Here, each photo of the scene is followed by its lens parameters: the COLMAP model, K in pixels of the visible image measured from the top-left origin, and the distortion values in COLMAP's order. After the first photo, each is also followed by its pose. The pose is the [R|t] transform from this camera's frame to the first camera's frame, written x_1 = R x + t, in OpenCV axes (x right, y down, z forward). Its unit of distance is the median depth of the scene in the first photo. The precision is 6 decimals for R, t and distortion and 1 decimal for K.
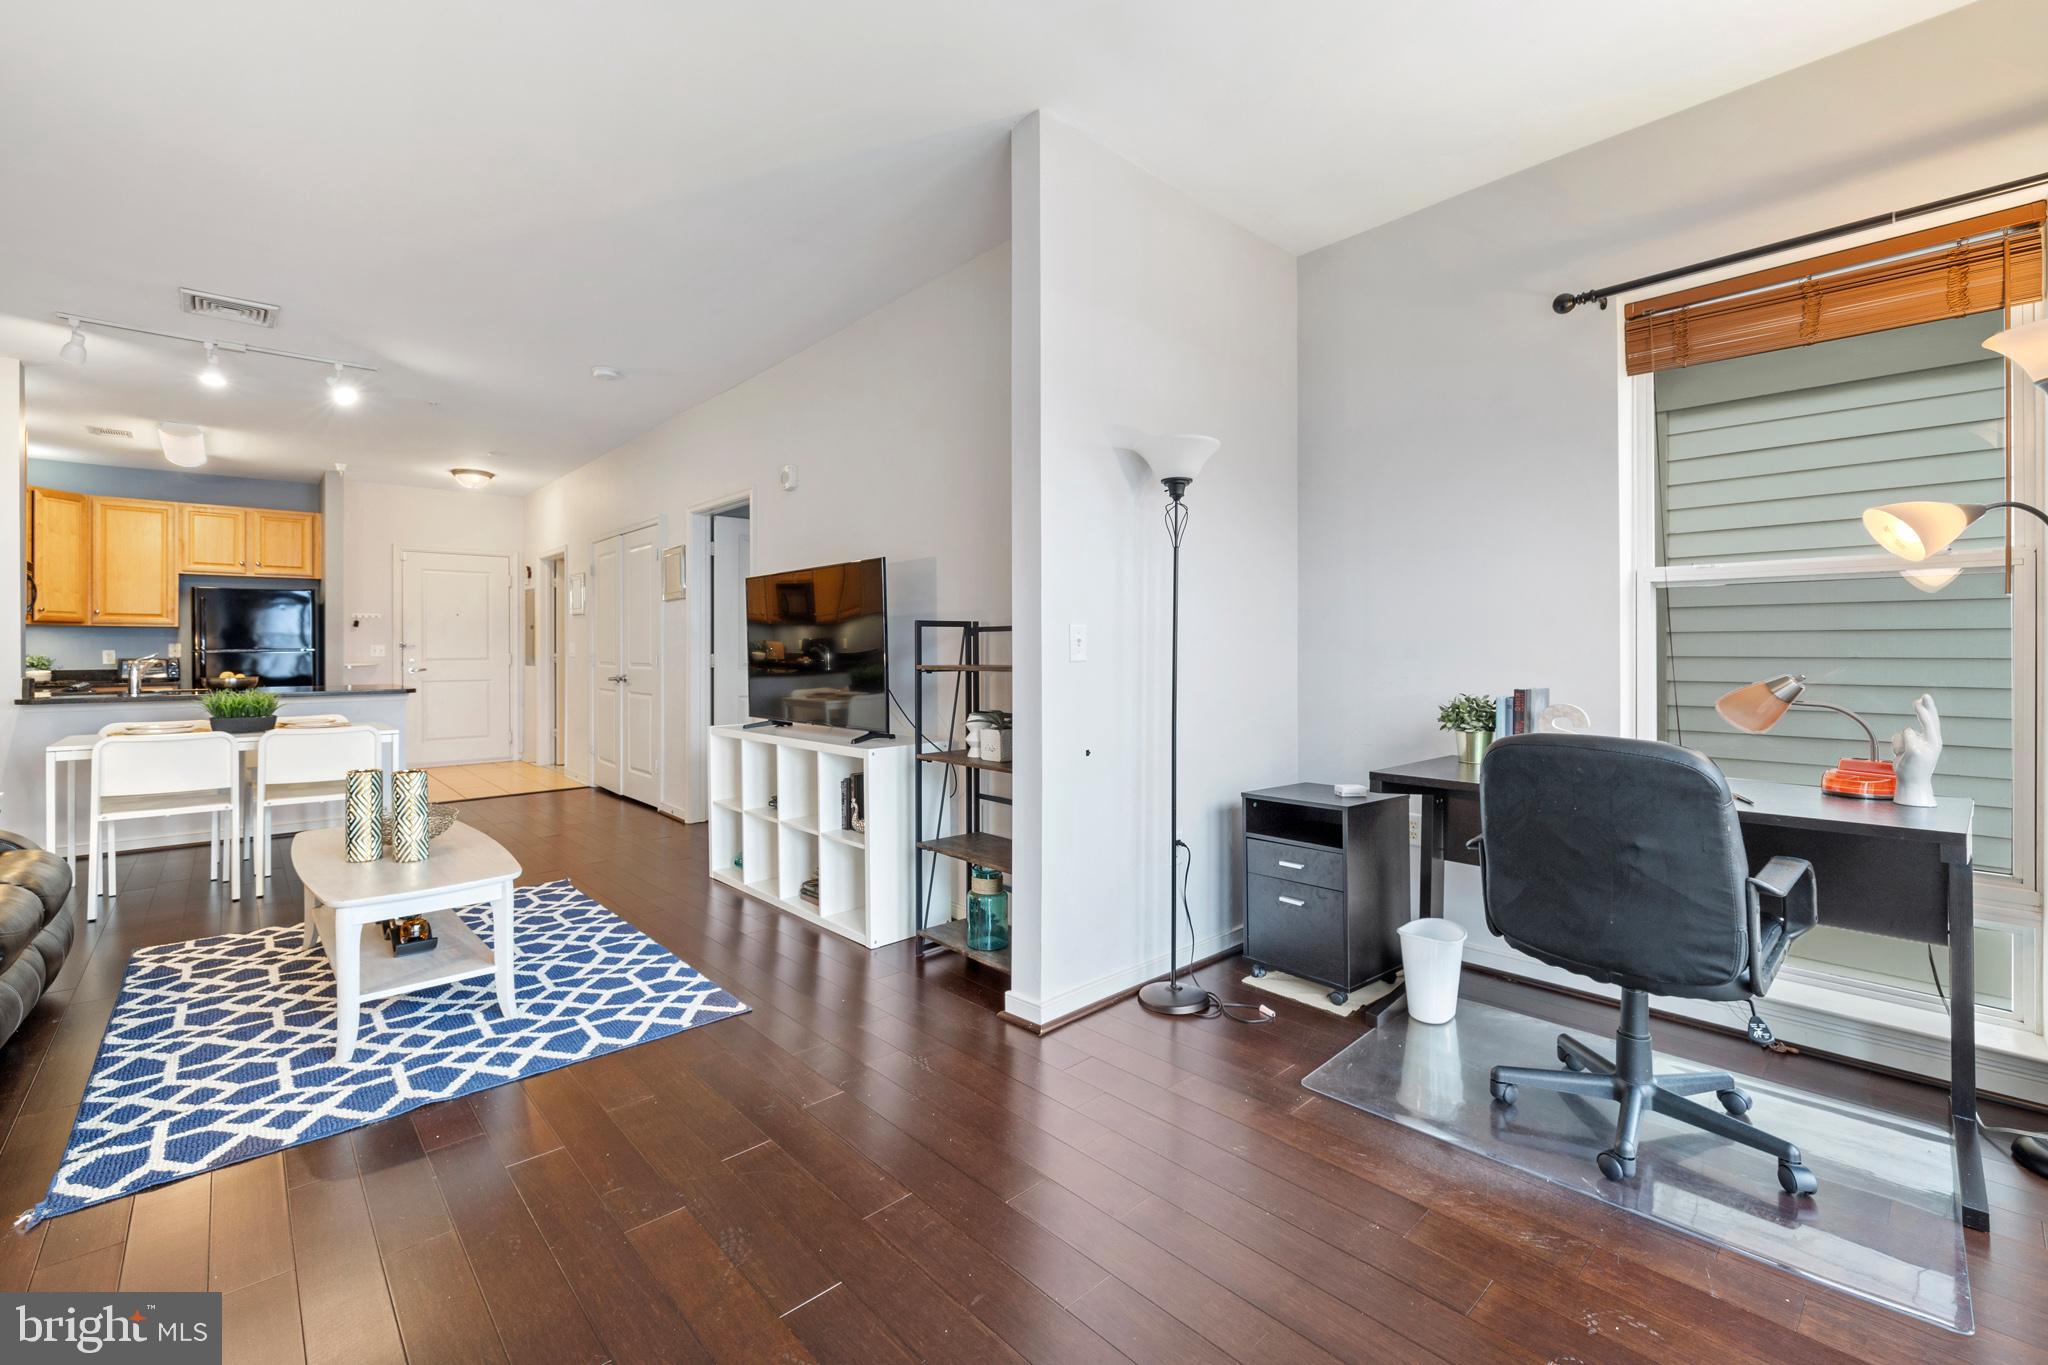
lens RADIAL K [[861.2, 0, 1020.4], [0, 861.2, 651.5], [0, 0, 1]] dist [-0.001890, -0.000824]
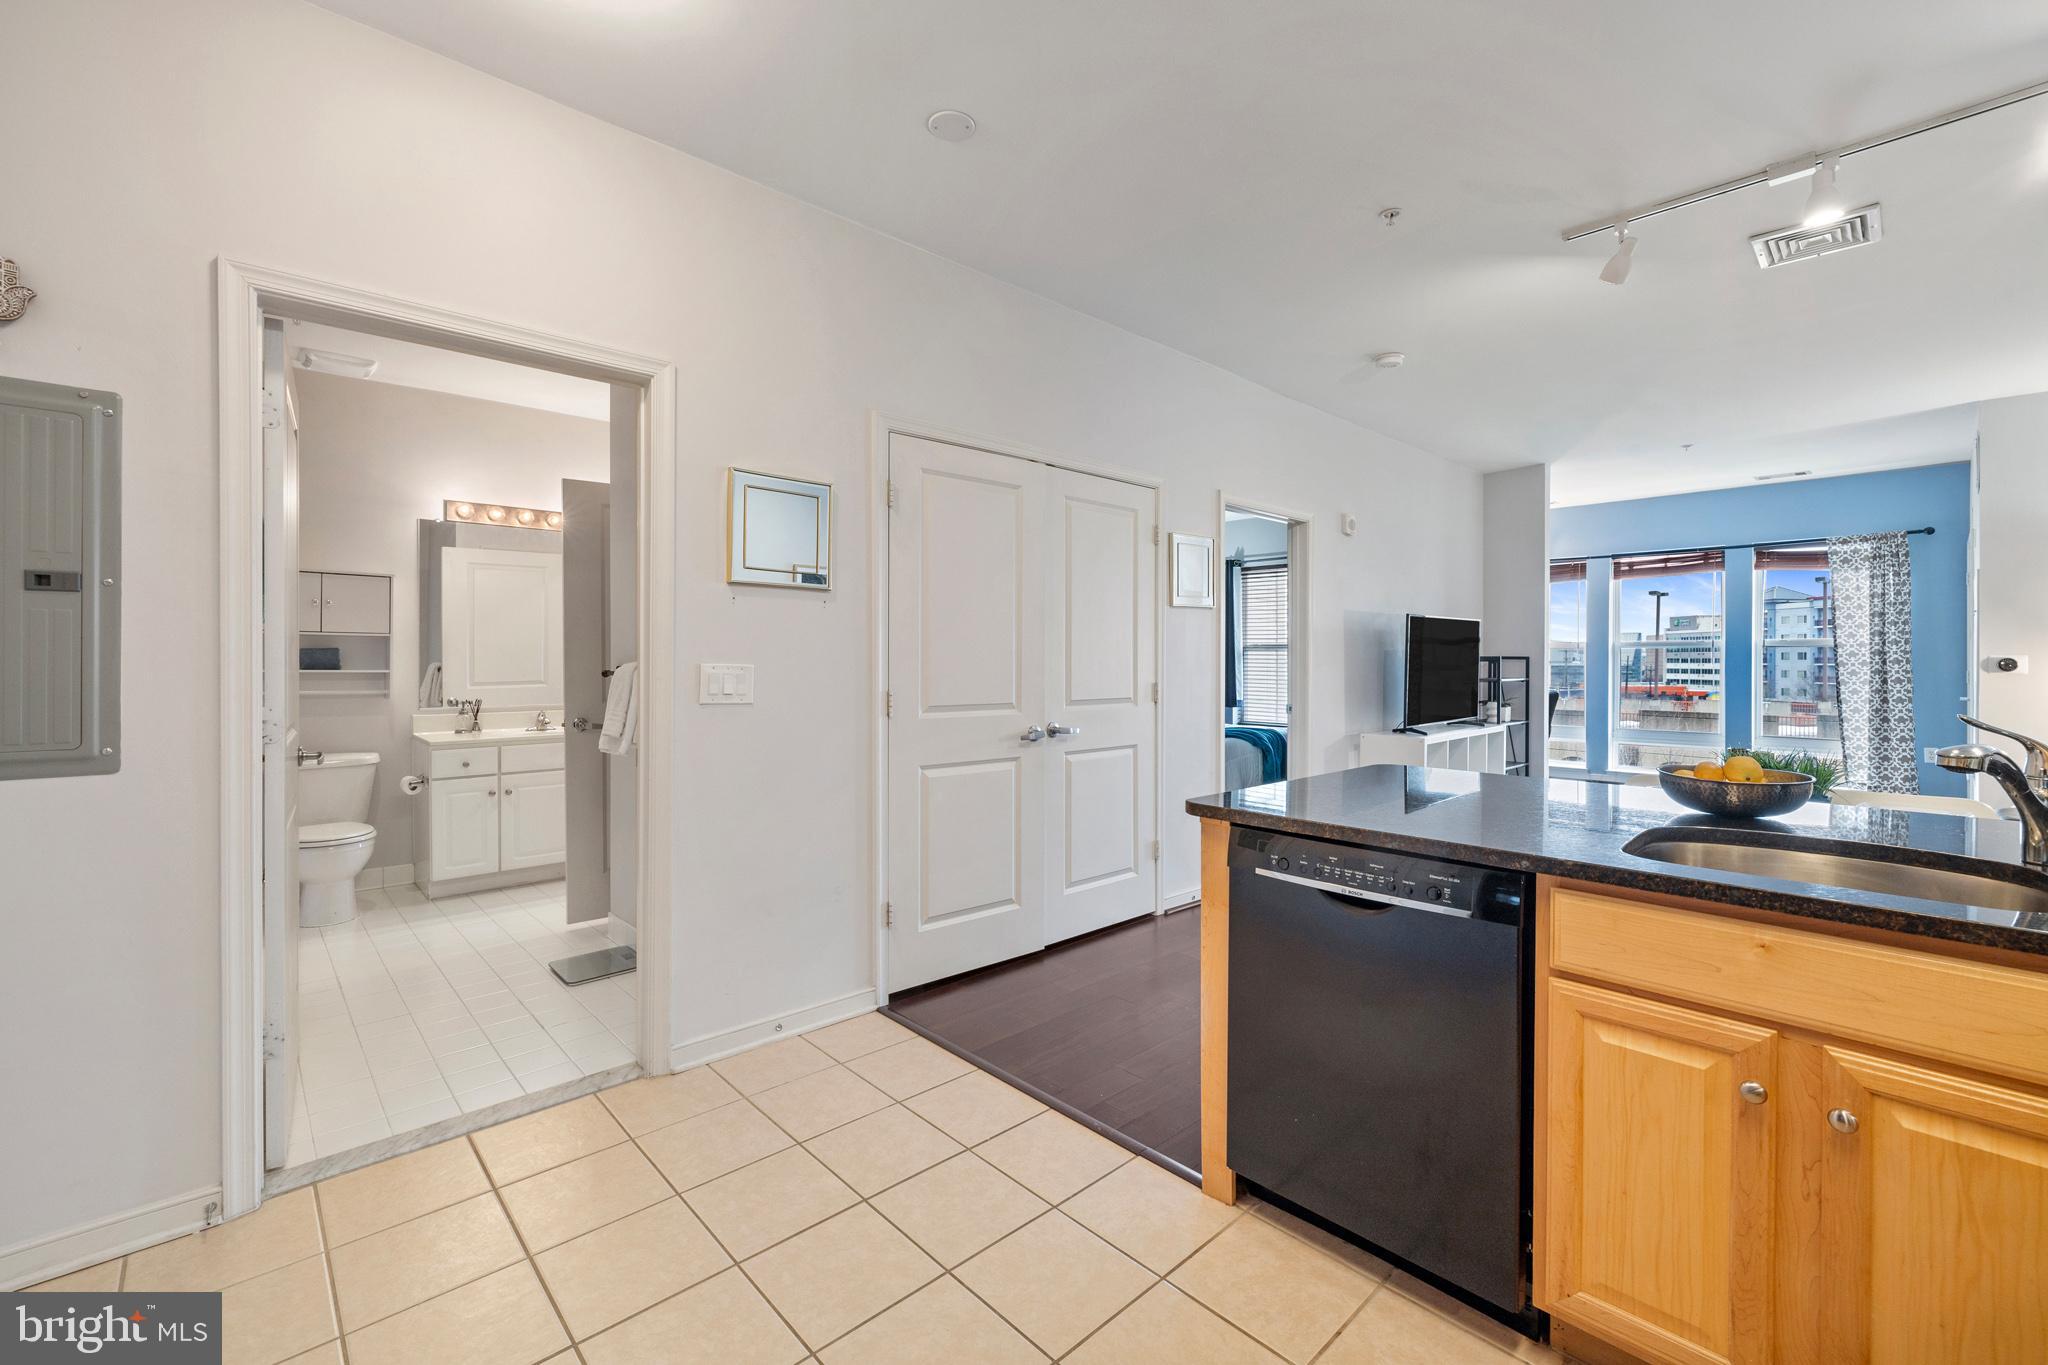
lens RADIAL K [[861.2, 0, 1019.5], [0, 861.2, 661.7], [0, 0, 1]] dist [-0.001890, -0.000824]
pose [[-0.006856, 0.000151, 0.999976, -1.467165], [0.001985, 0.999998, -0.000137, -0.018009], [-0.999975, 0.001984, -0.006856, 1.493743]]
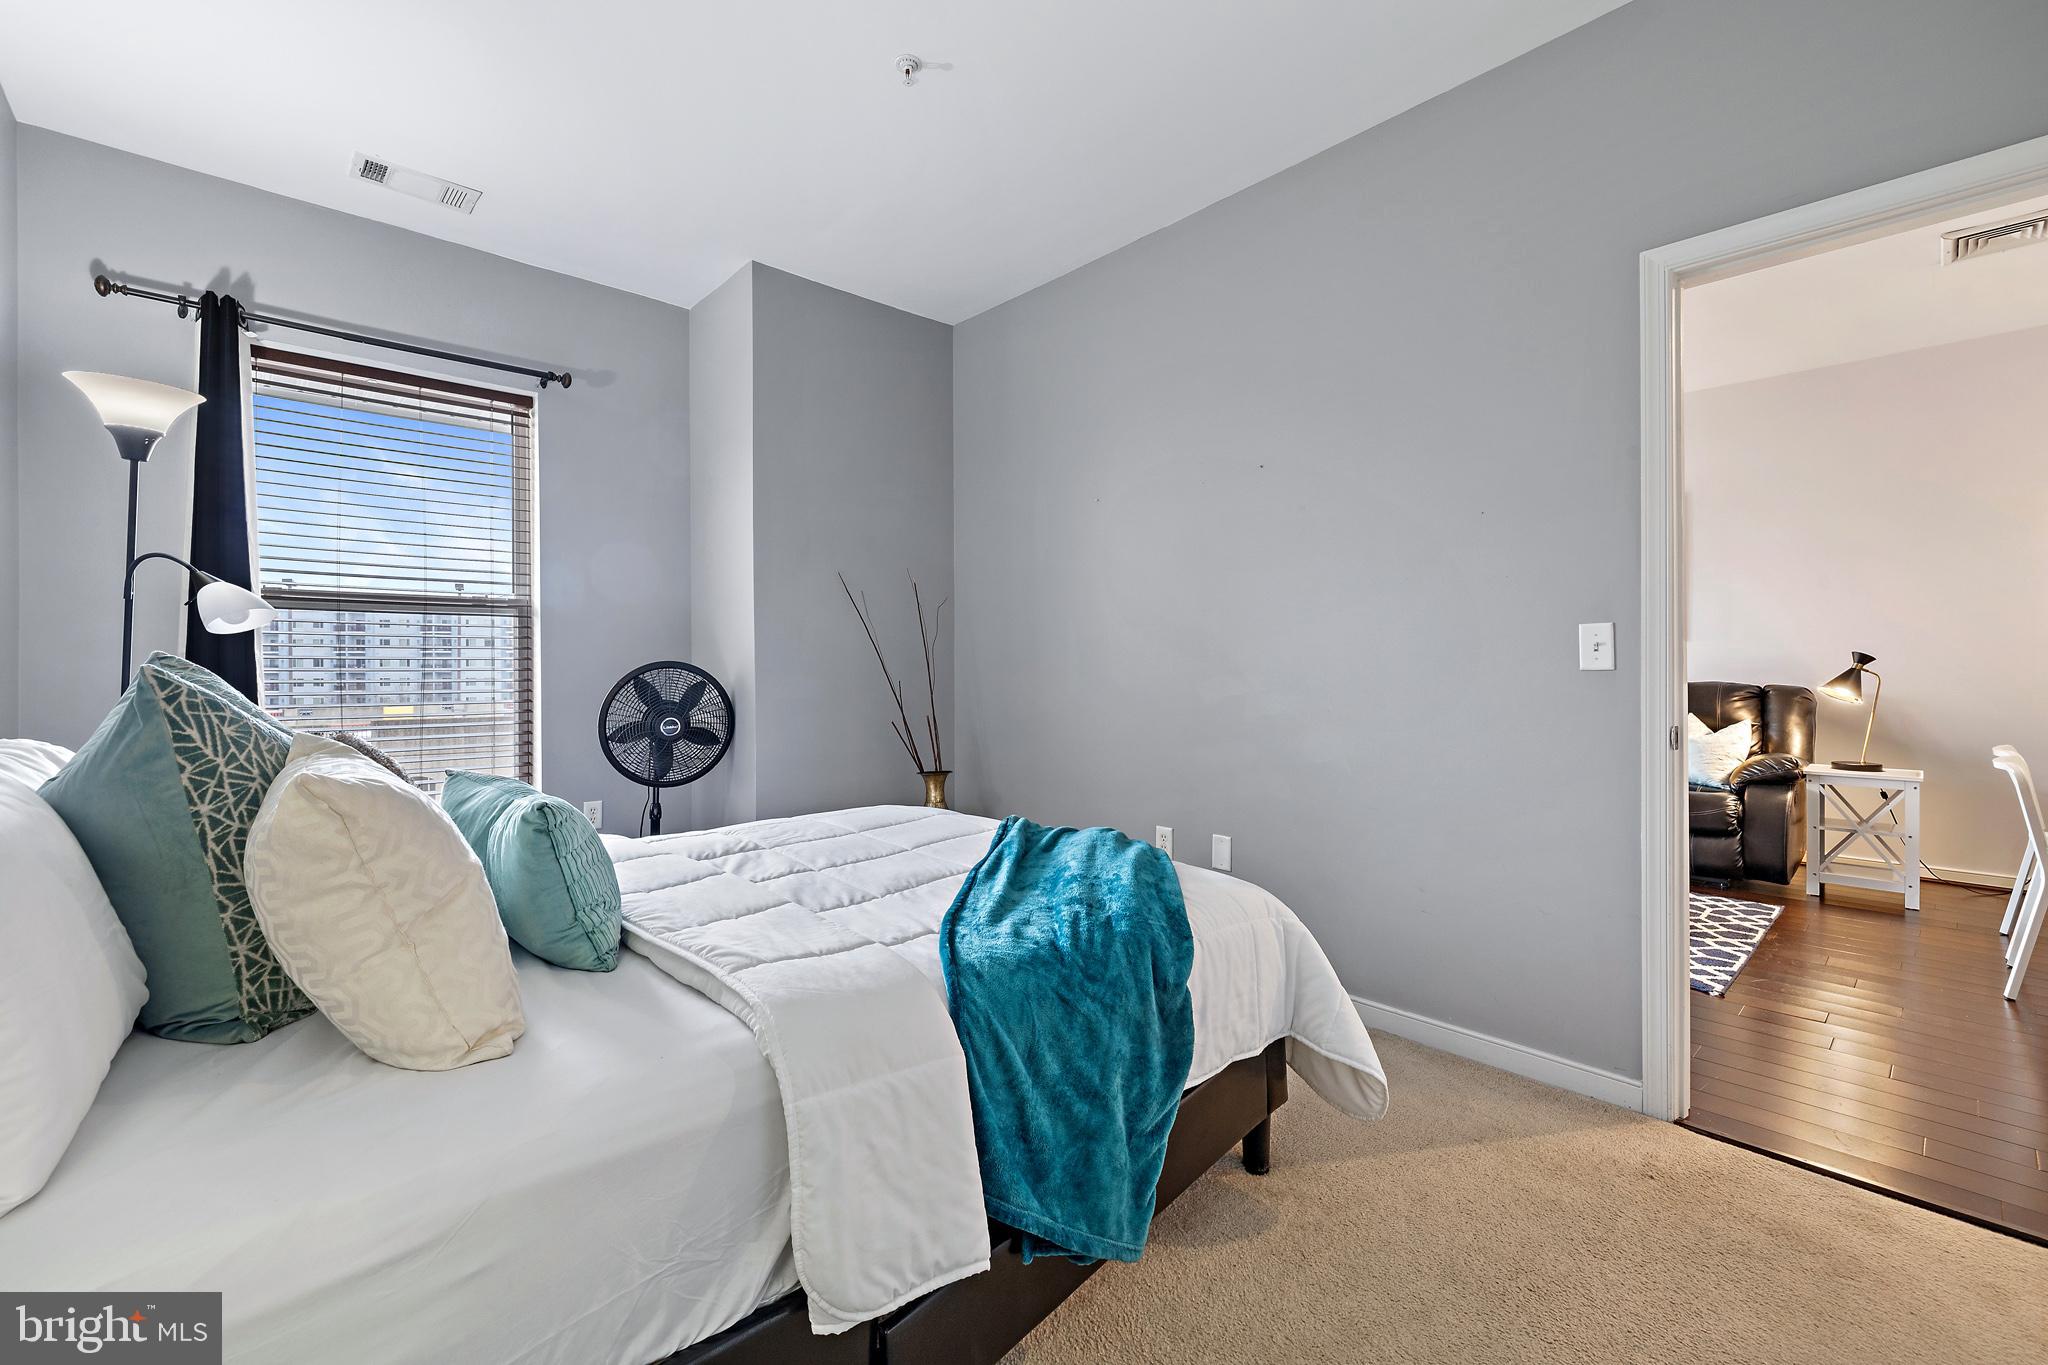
lens RADIAL K [[861.2, 0, 1030.5], [0, 861.2, 667.4], [0, 0, 1]] dist [-0.001890, -0.000824]
pose [[-0.999974, 0.005115, 0.005008, -0.003728], [0.005138, 0.999977, 0.004430, 0.003312], [-0.004985, 0.004455, -0.999978, 1.587255]]
